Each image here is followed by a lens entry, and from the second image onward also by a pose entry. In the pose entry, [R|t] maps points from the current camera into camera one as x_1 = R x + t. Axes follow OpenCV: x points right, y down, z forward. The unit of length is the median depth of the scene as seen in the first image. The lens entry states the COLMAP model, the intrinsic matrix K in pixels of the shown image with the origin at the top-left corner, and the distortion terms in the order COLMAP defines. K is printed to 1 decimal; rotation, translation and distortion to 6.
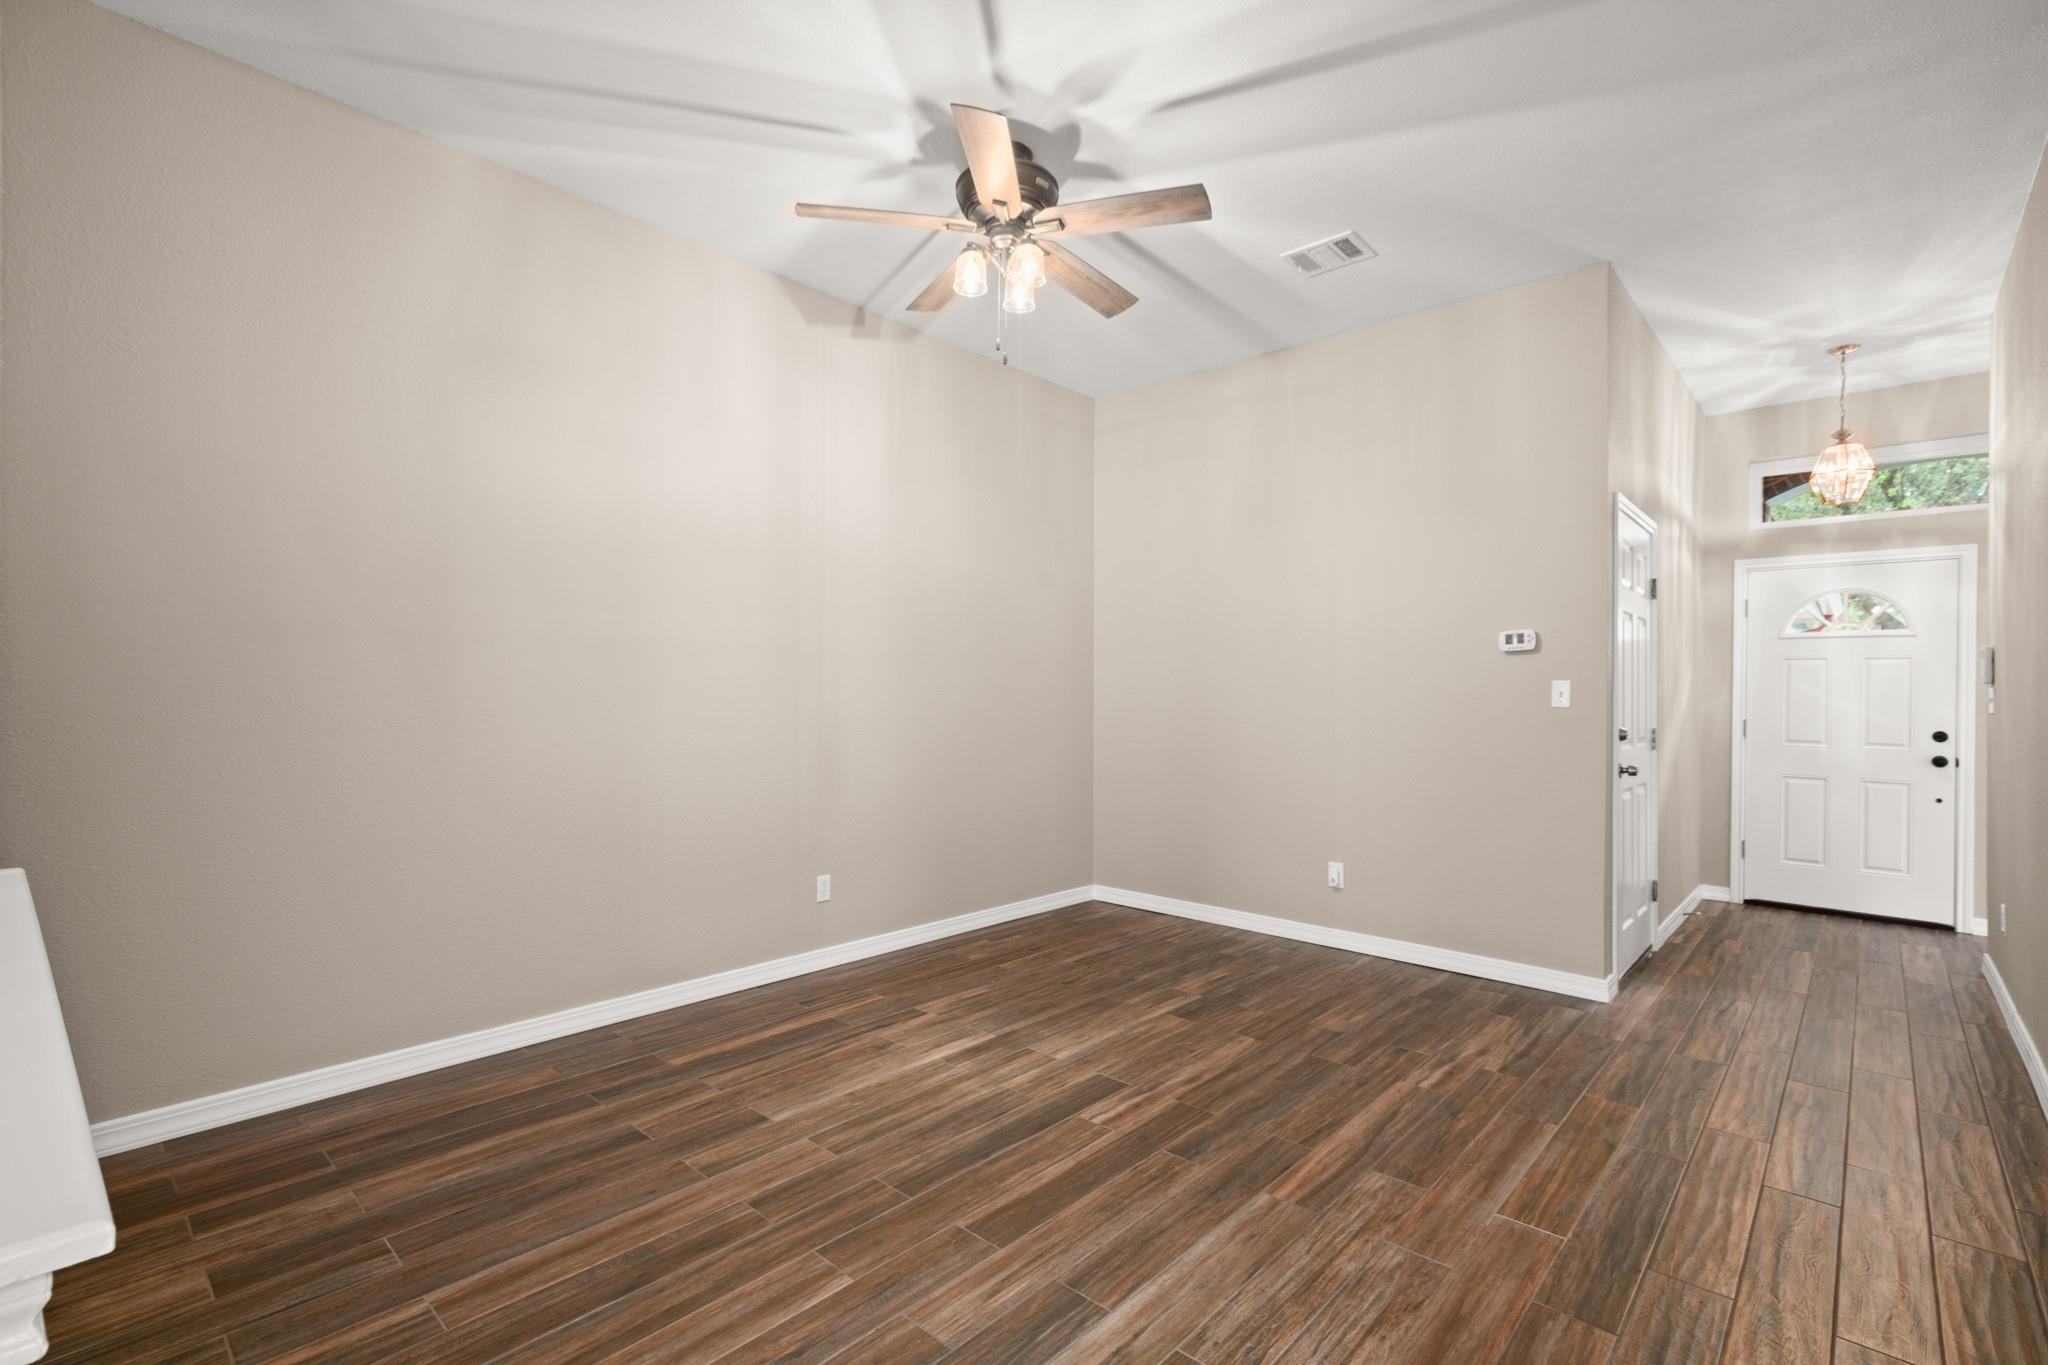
lens RADIAL K [[927.7, 0, 1023.6], [0, 927.7, 686.7], [0, 0, 1]] dist [0.014978, -0.004152]
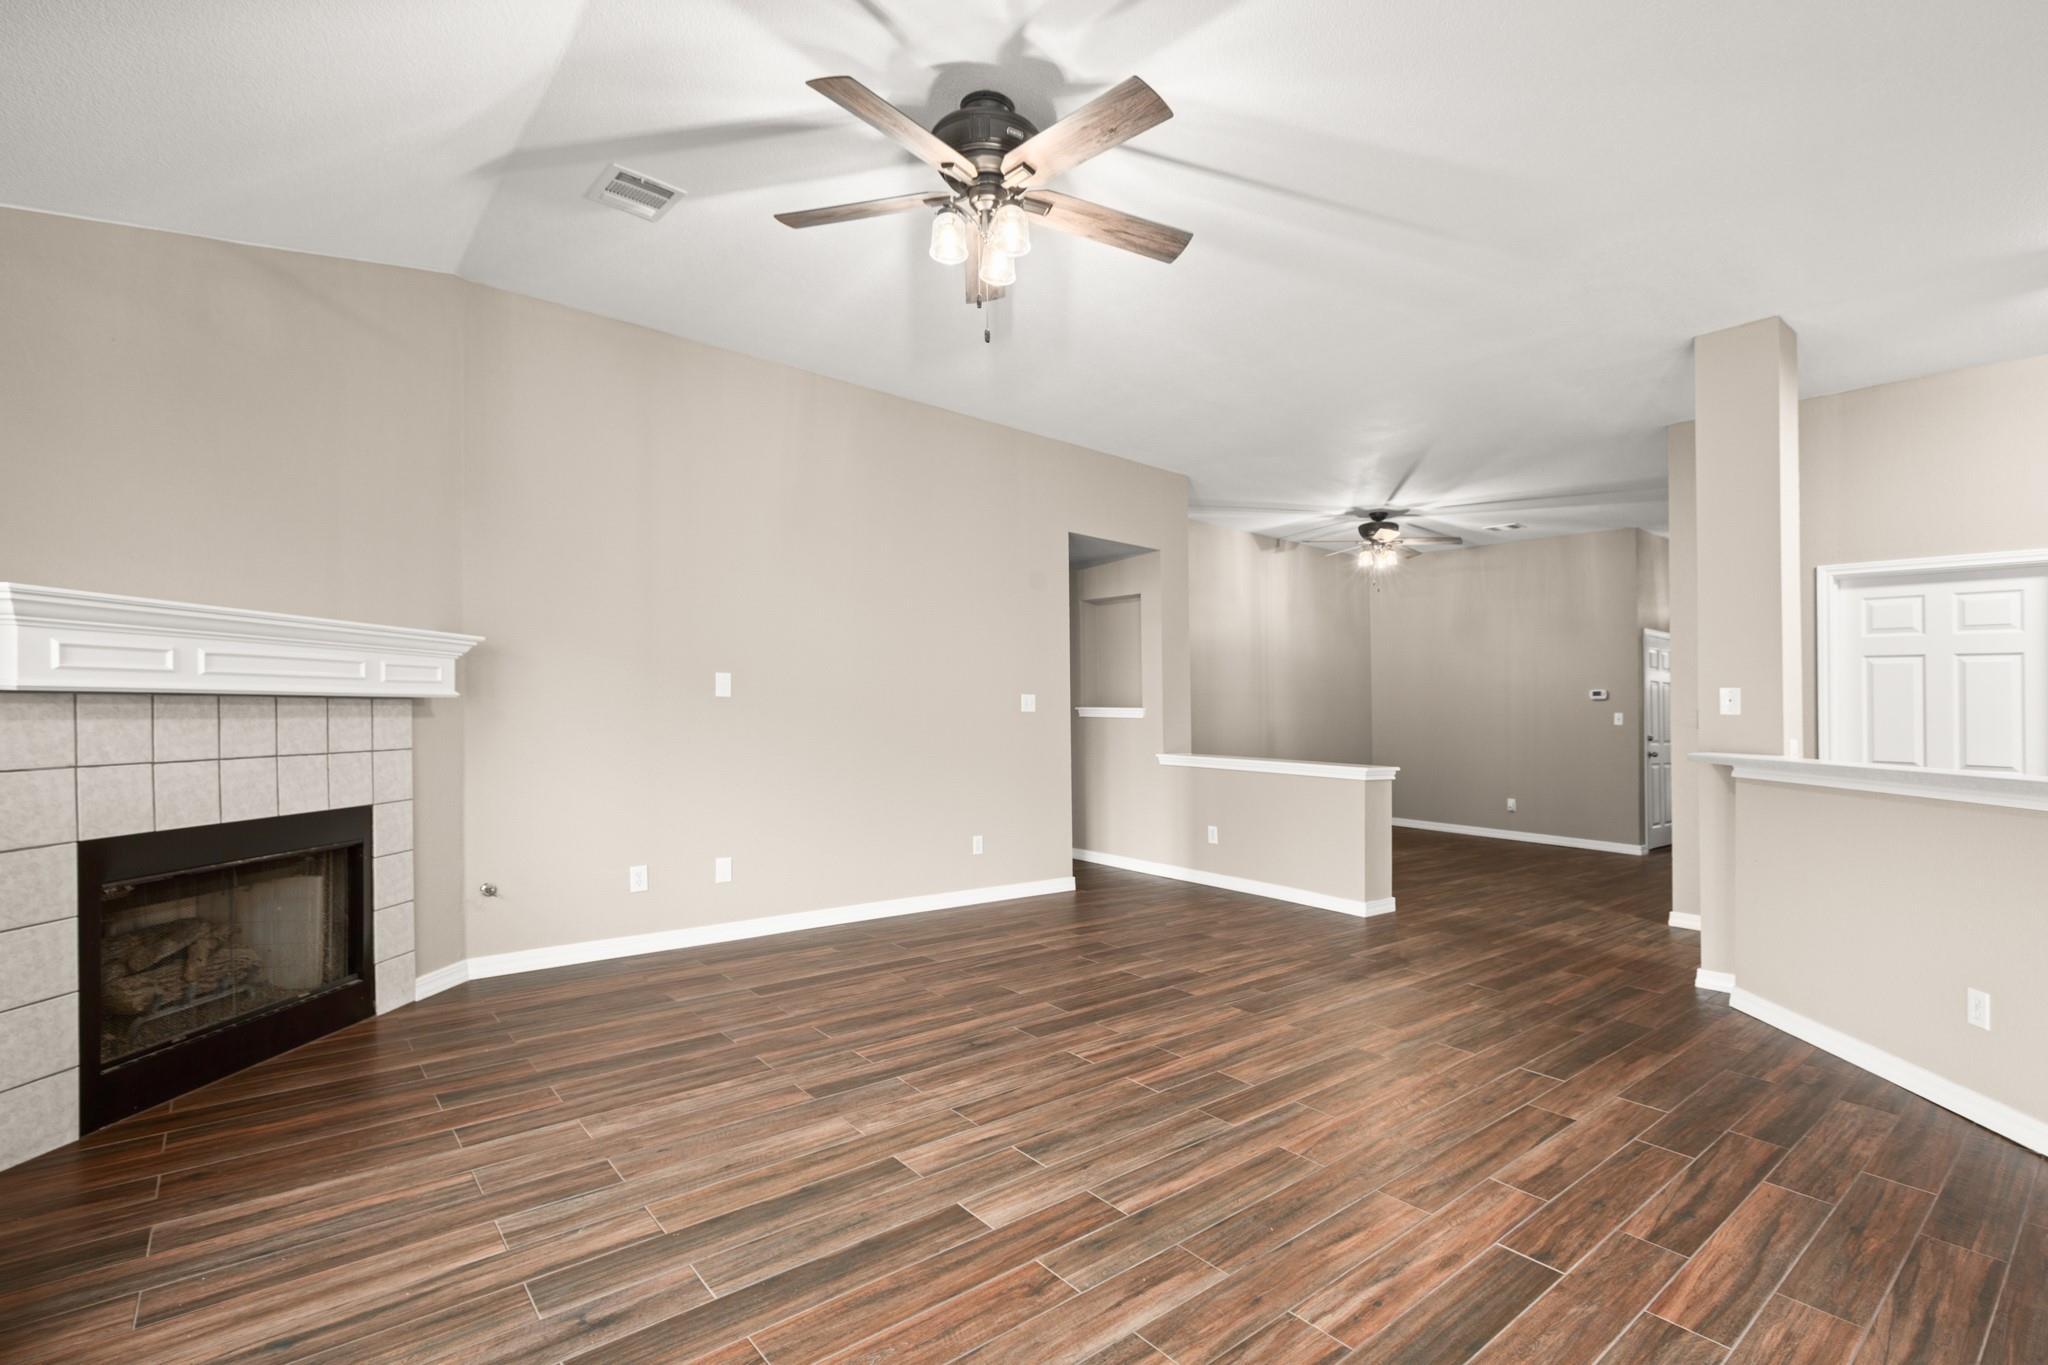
lens RADIAL K [[927.7, 0, 1040.8], [0, 927.7, 699.2], [0, 0, 1]] dist [0.014978, -0.004152]
pose [[0.988381, 0.010347, -0.151647, -0.398368], [-0.010824, 0.999939, -0.002316, -0.017391], [0.151614, 0.003930, 0.988432, -1.242547]]
